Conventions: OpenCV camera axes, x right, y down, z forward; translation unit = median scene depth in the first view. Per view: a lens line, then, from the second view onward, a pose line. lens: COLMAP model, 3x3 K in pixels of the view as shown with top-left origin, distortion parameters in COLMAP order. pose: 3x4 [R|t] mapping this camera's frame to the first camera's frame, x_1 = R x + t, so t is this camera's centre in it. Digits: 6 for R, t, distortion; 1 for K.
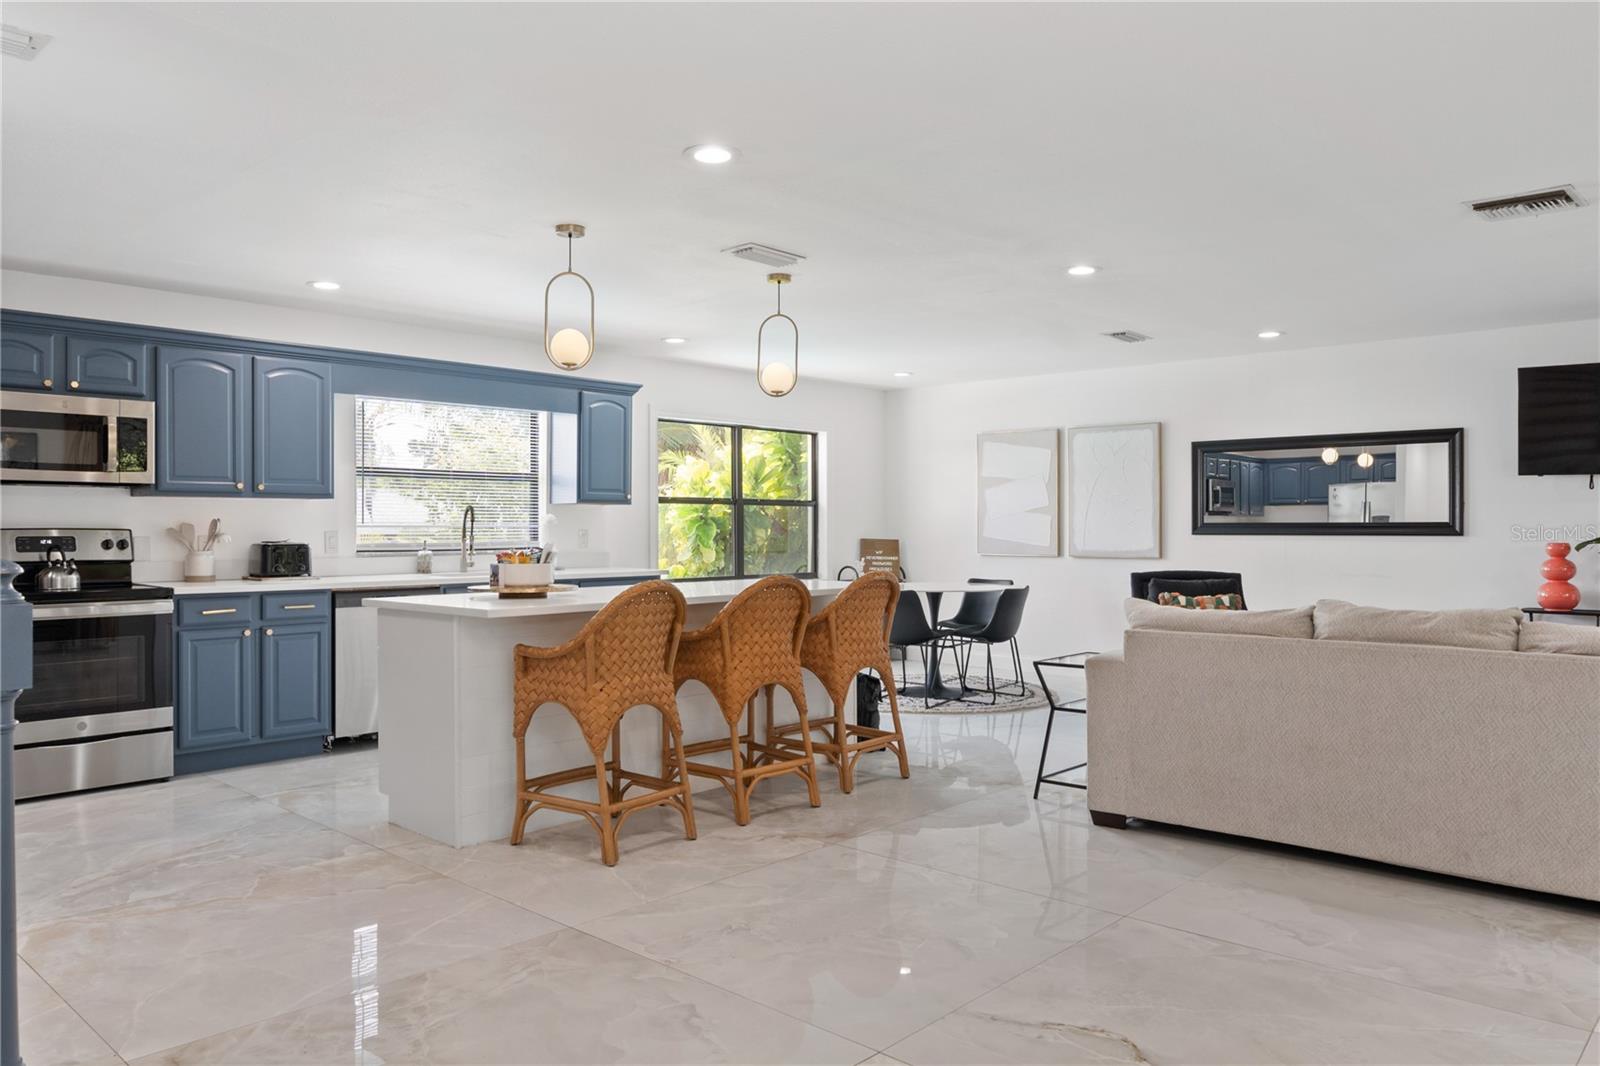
lens RADIAL K [[1100.7, 0, 818.9], [0, 1100.7, 509.9], [0, 0, 1]] dist [-0.016269, 0.009259]
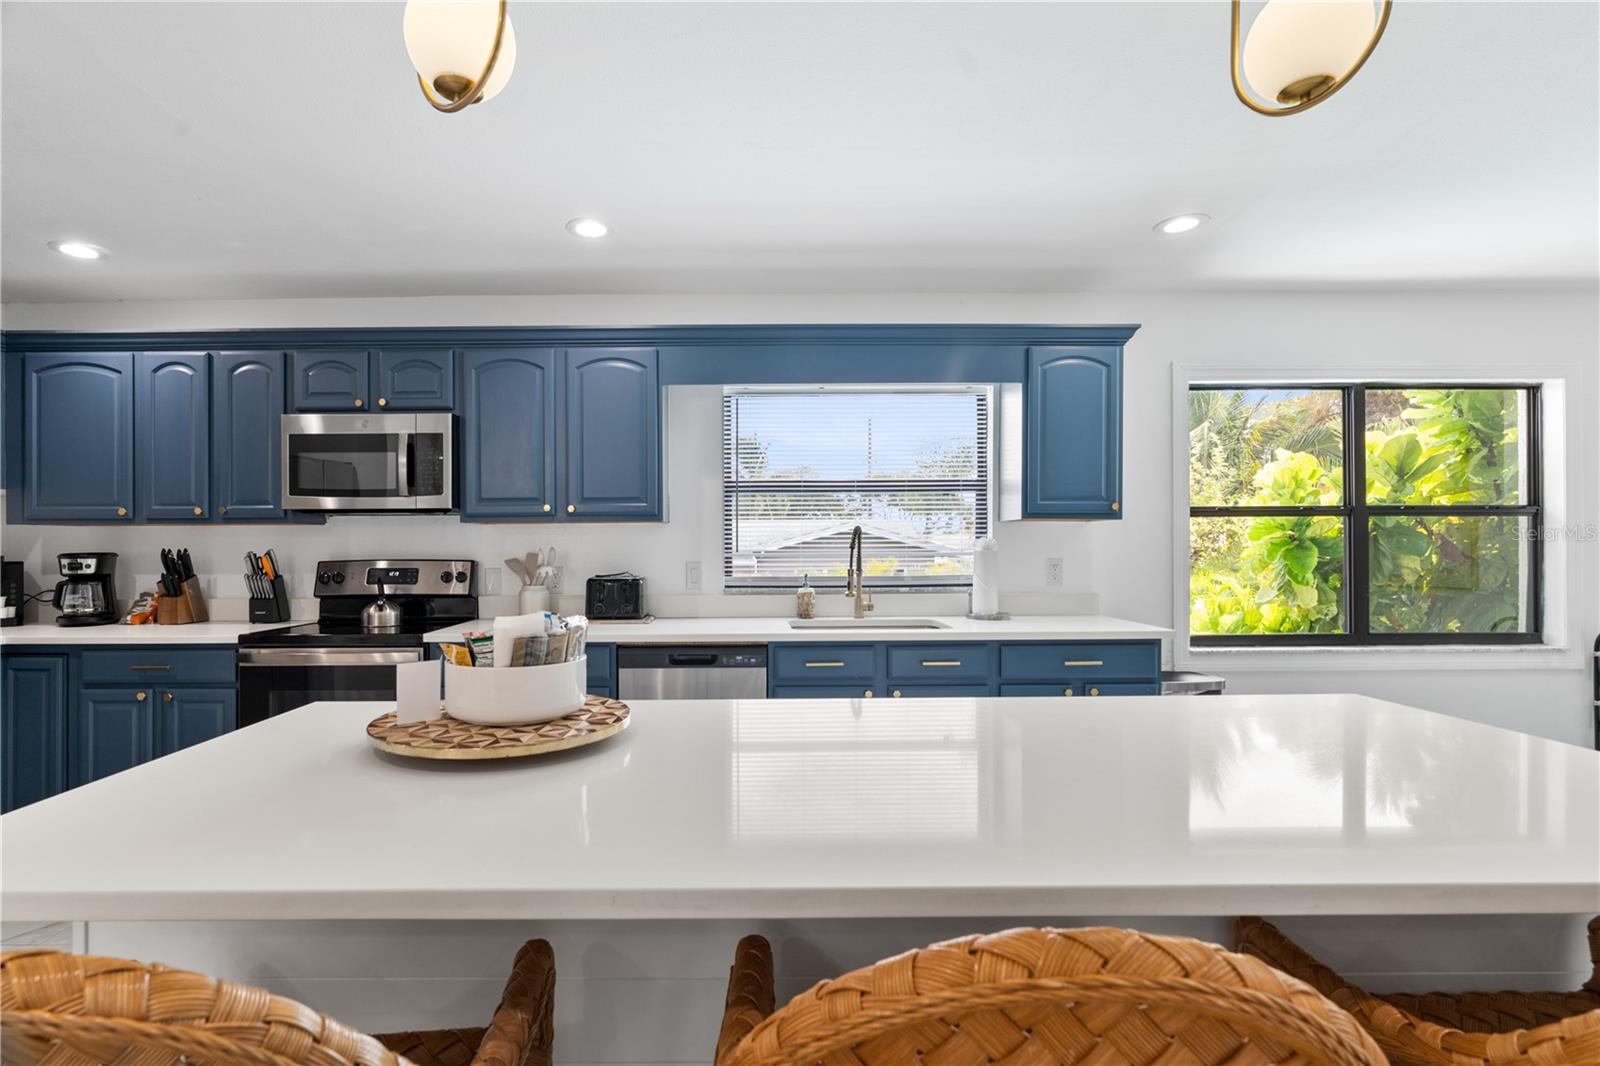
lens RADIAL K [[894.9, 0, 640.2], [0, 894.9, 544.1], [0, 0, 1]] dist [-0.024138, 0.005863]
pose [[0.694728, -0.005621, -0.719251, 0.002258], [0.016087, 0.999841, 0.007725, 0.000810], [0.719093, -0.016937, 0.694707, 0.574311]]
